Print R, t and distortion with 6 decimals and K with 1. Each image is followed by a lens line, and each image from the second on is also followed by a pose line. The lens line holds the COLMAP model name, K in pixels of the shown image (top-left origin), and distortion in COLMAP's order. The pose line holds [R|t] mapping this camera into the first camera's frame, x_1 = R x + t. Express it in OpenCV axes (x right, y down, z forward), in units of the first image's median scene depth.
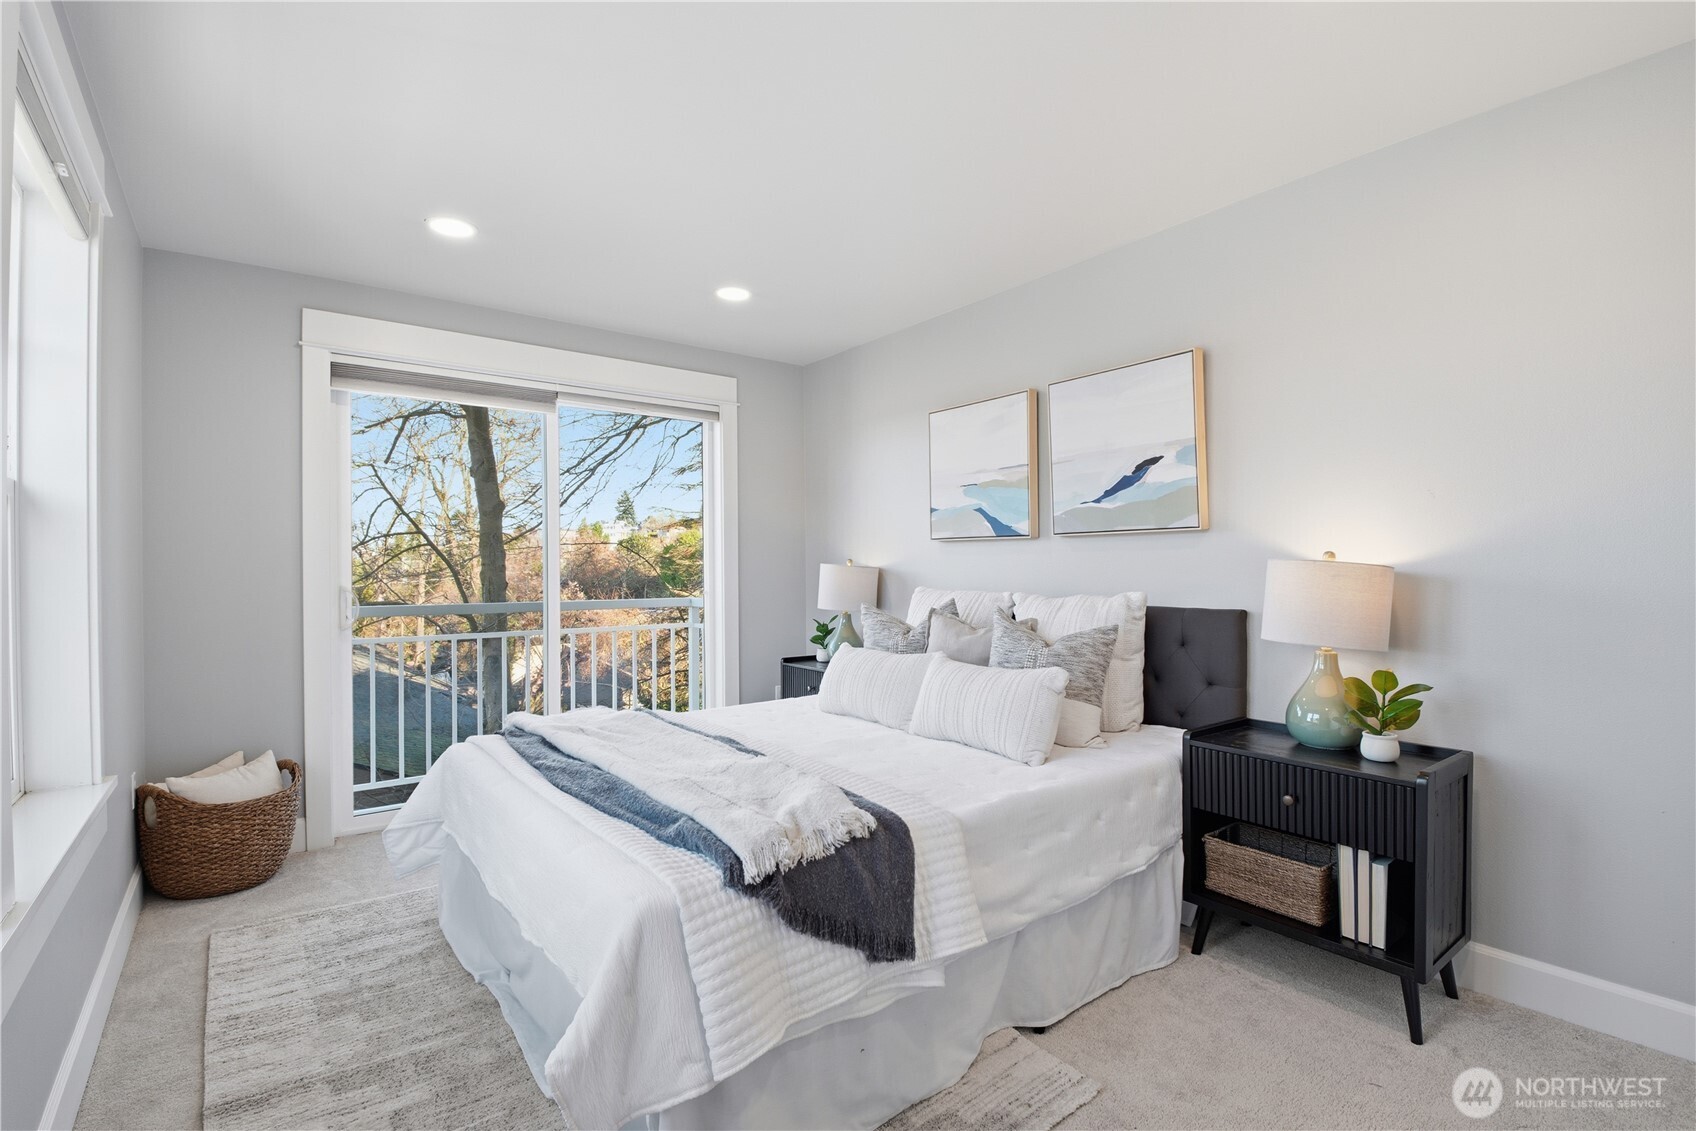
lens RADIAL K [[771.3, 0, 842.5], [0, 771.3, 571.7], [0, 0, 1]] dist [-0.000960, -0.000243]
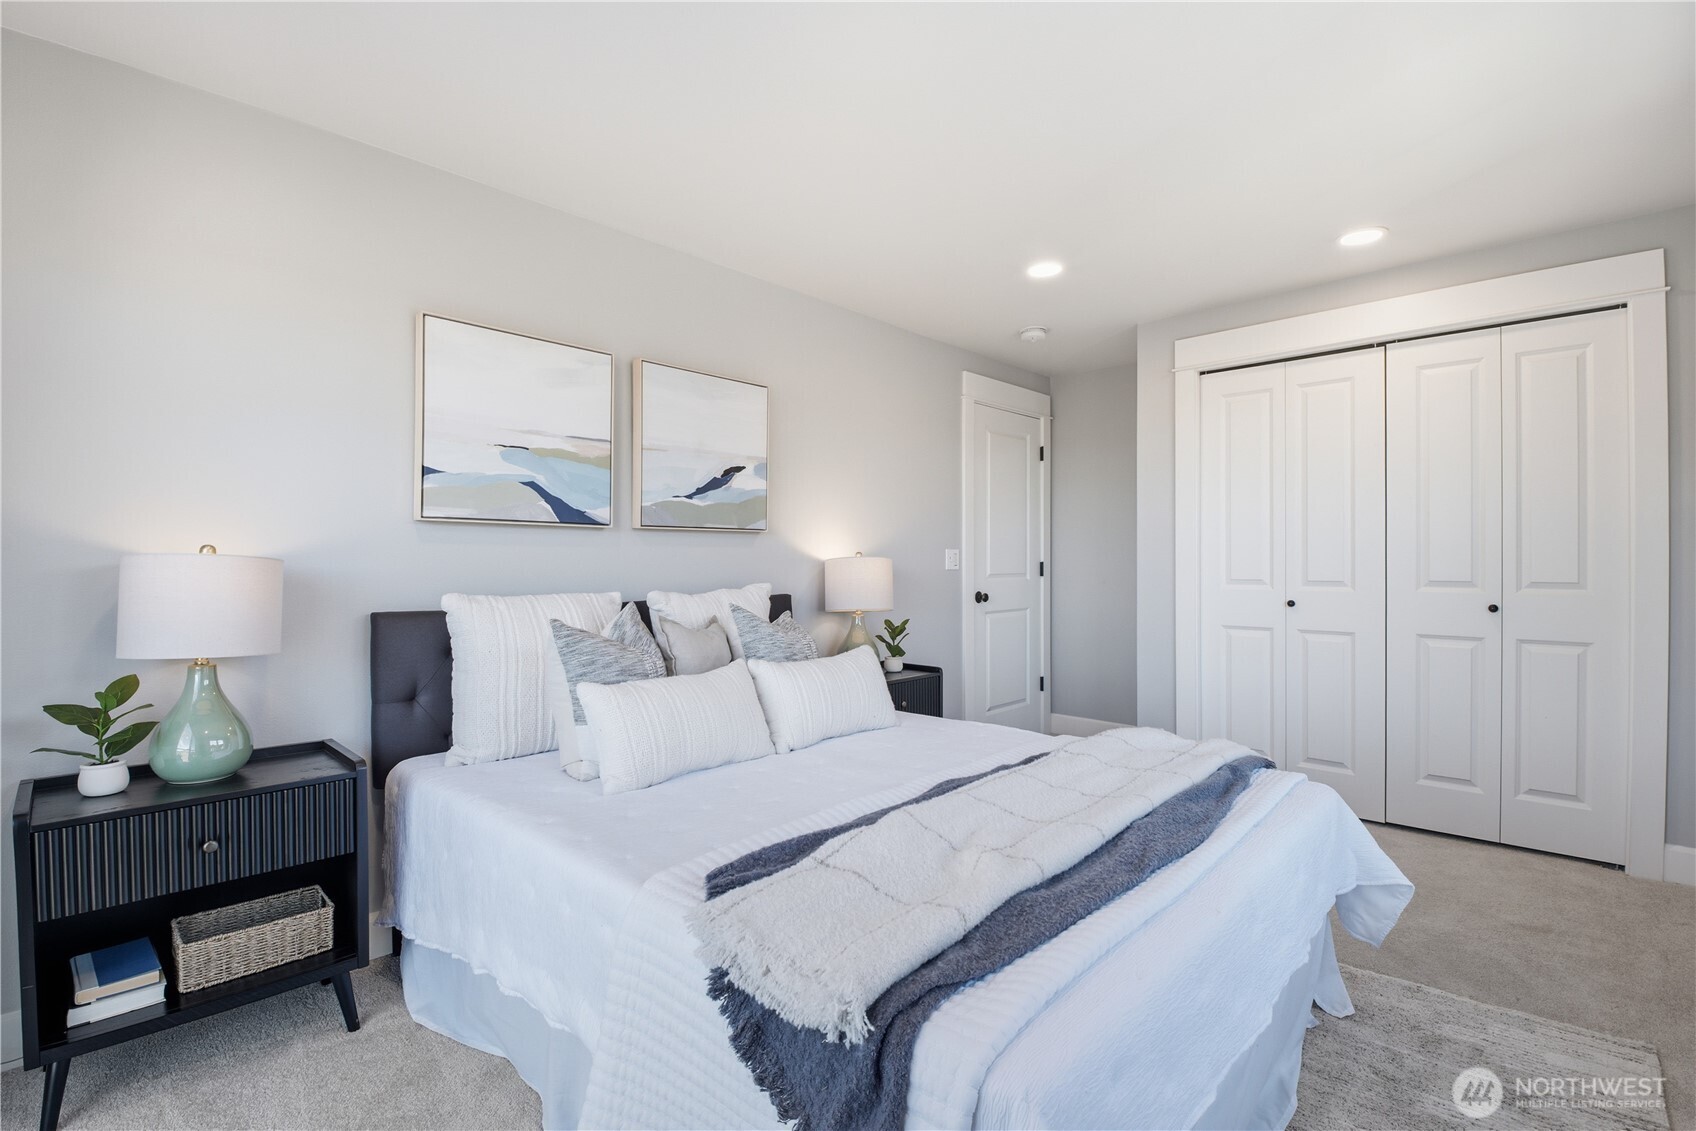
lens RADIAL K [[787.1, 0, 859.8], [0, 787.1, 567.5], [0, 0, 1]] dist [0.012320, -0.030338]
pose [[-0.160094, -0.001574, 0.987100, -0.658889], [0.005139, 0.999984, 0.002428, -0.000525], [-0.987088, 0.005461, -0.160084, 0.861346]]
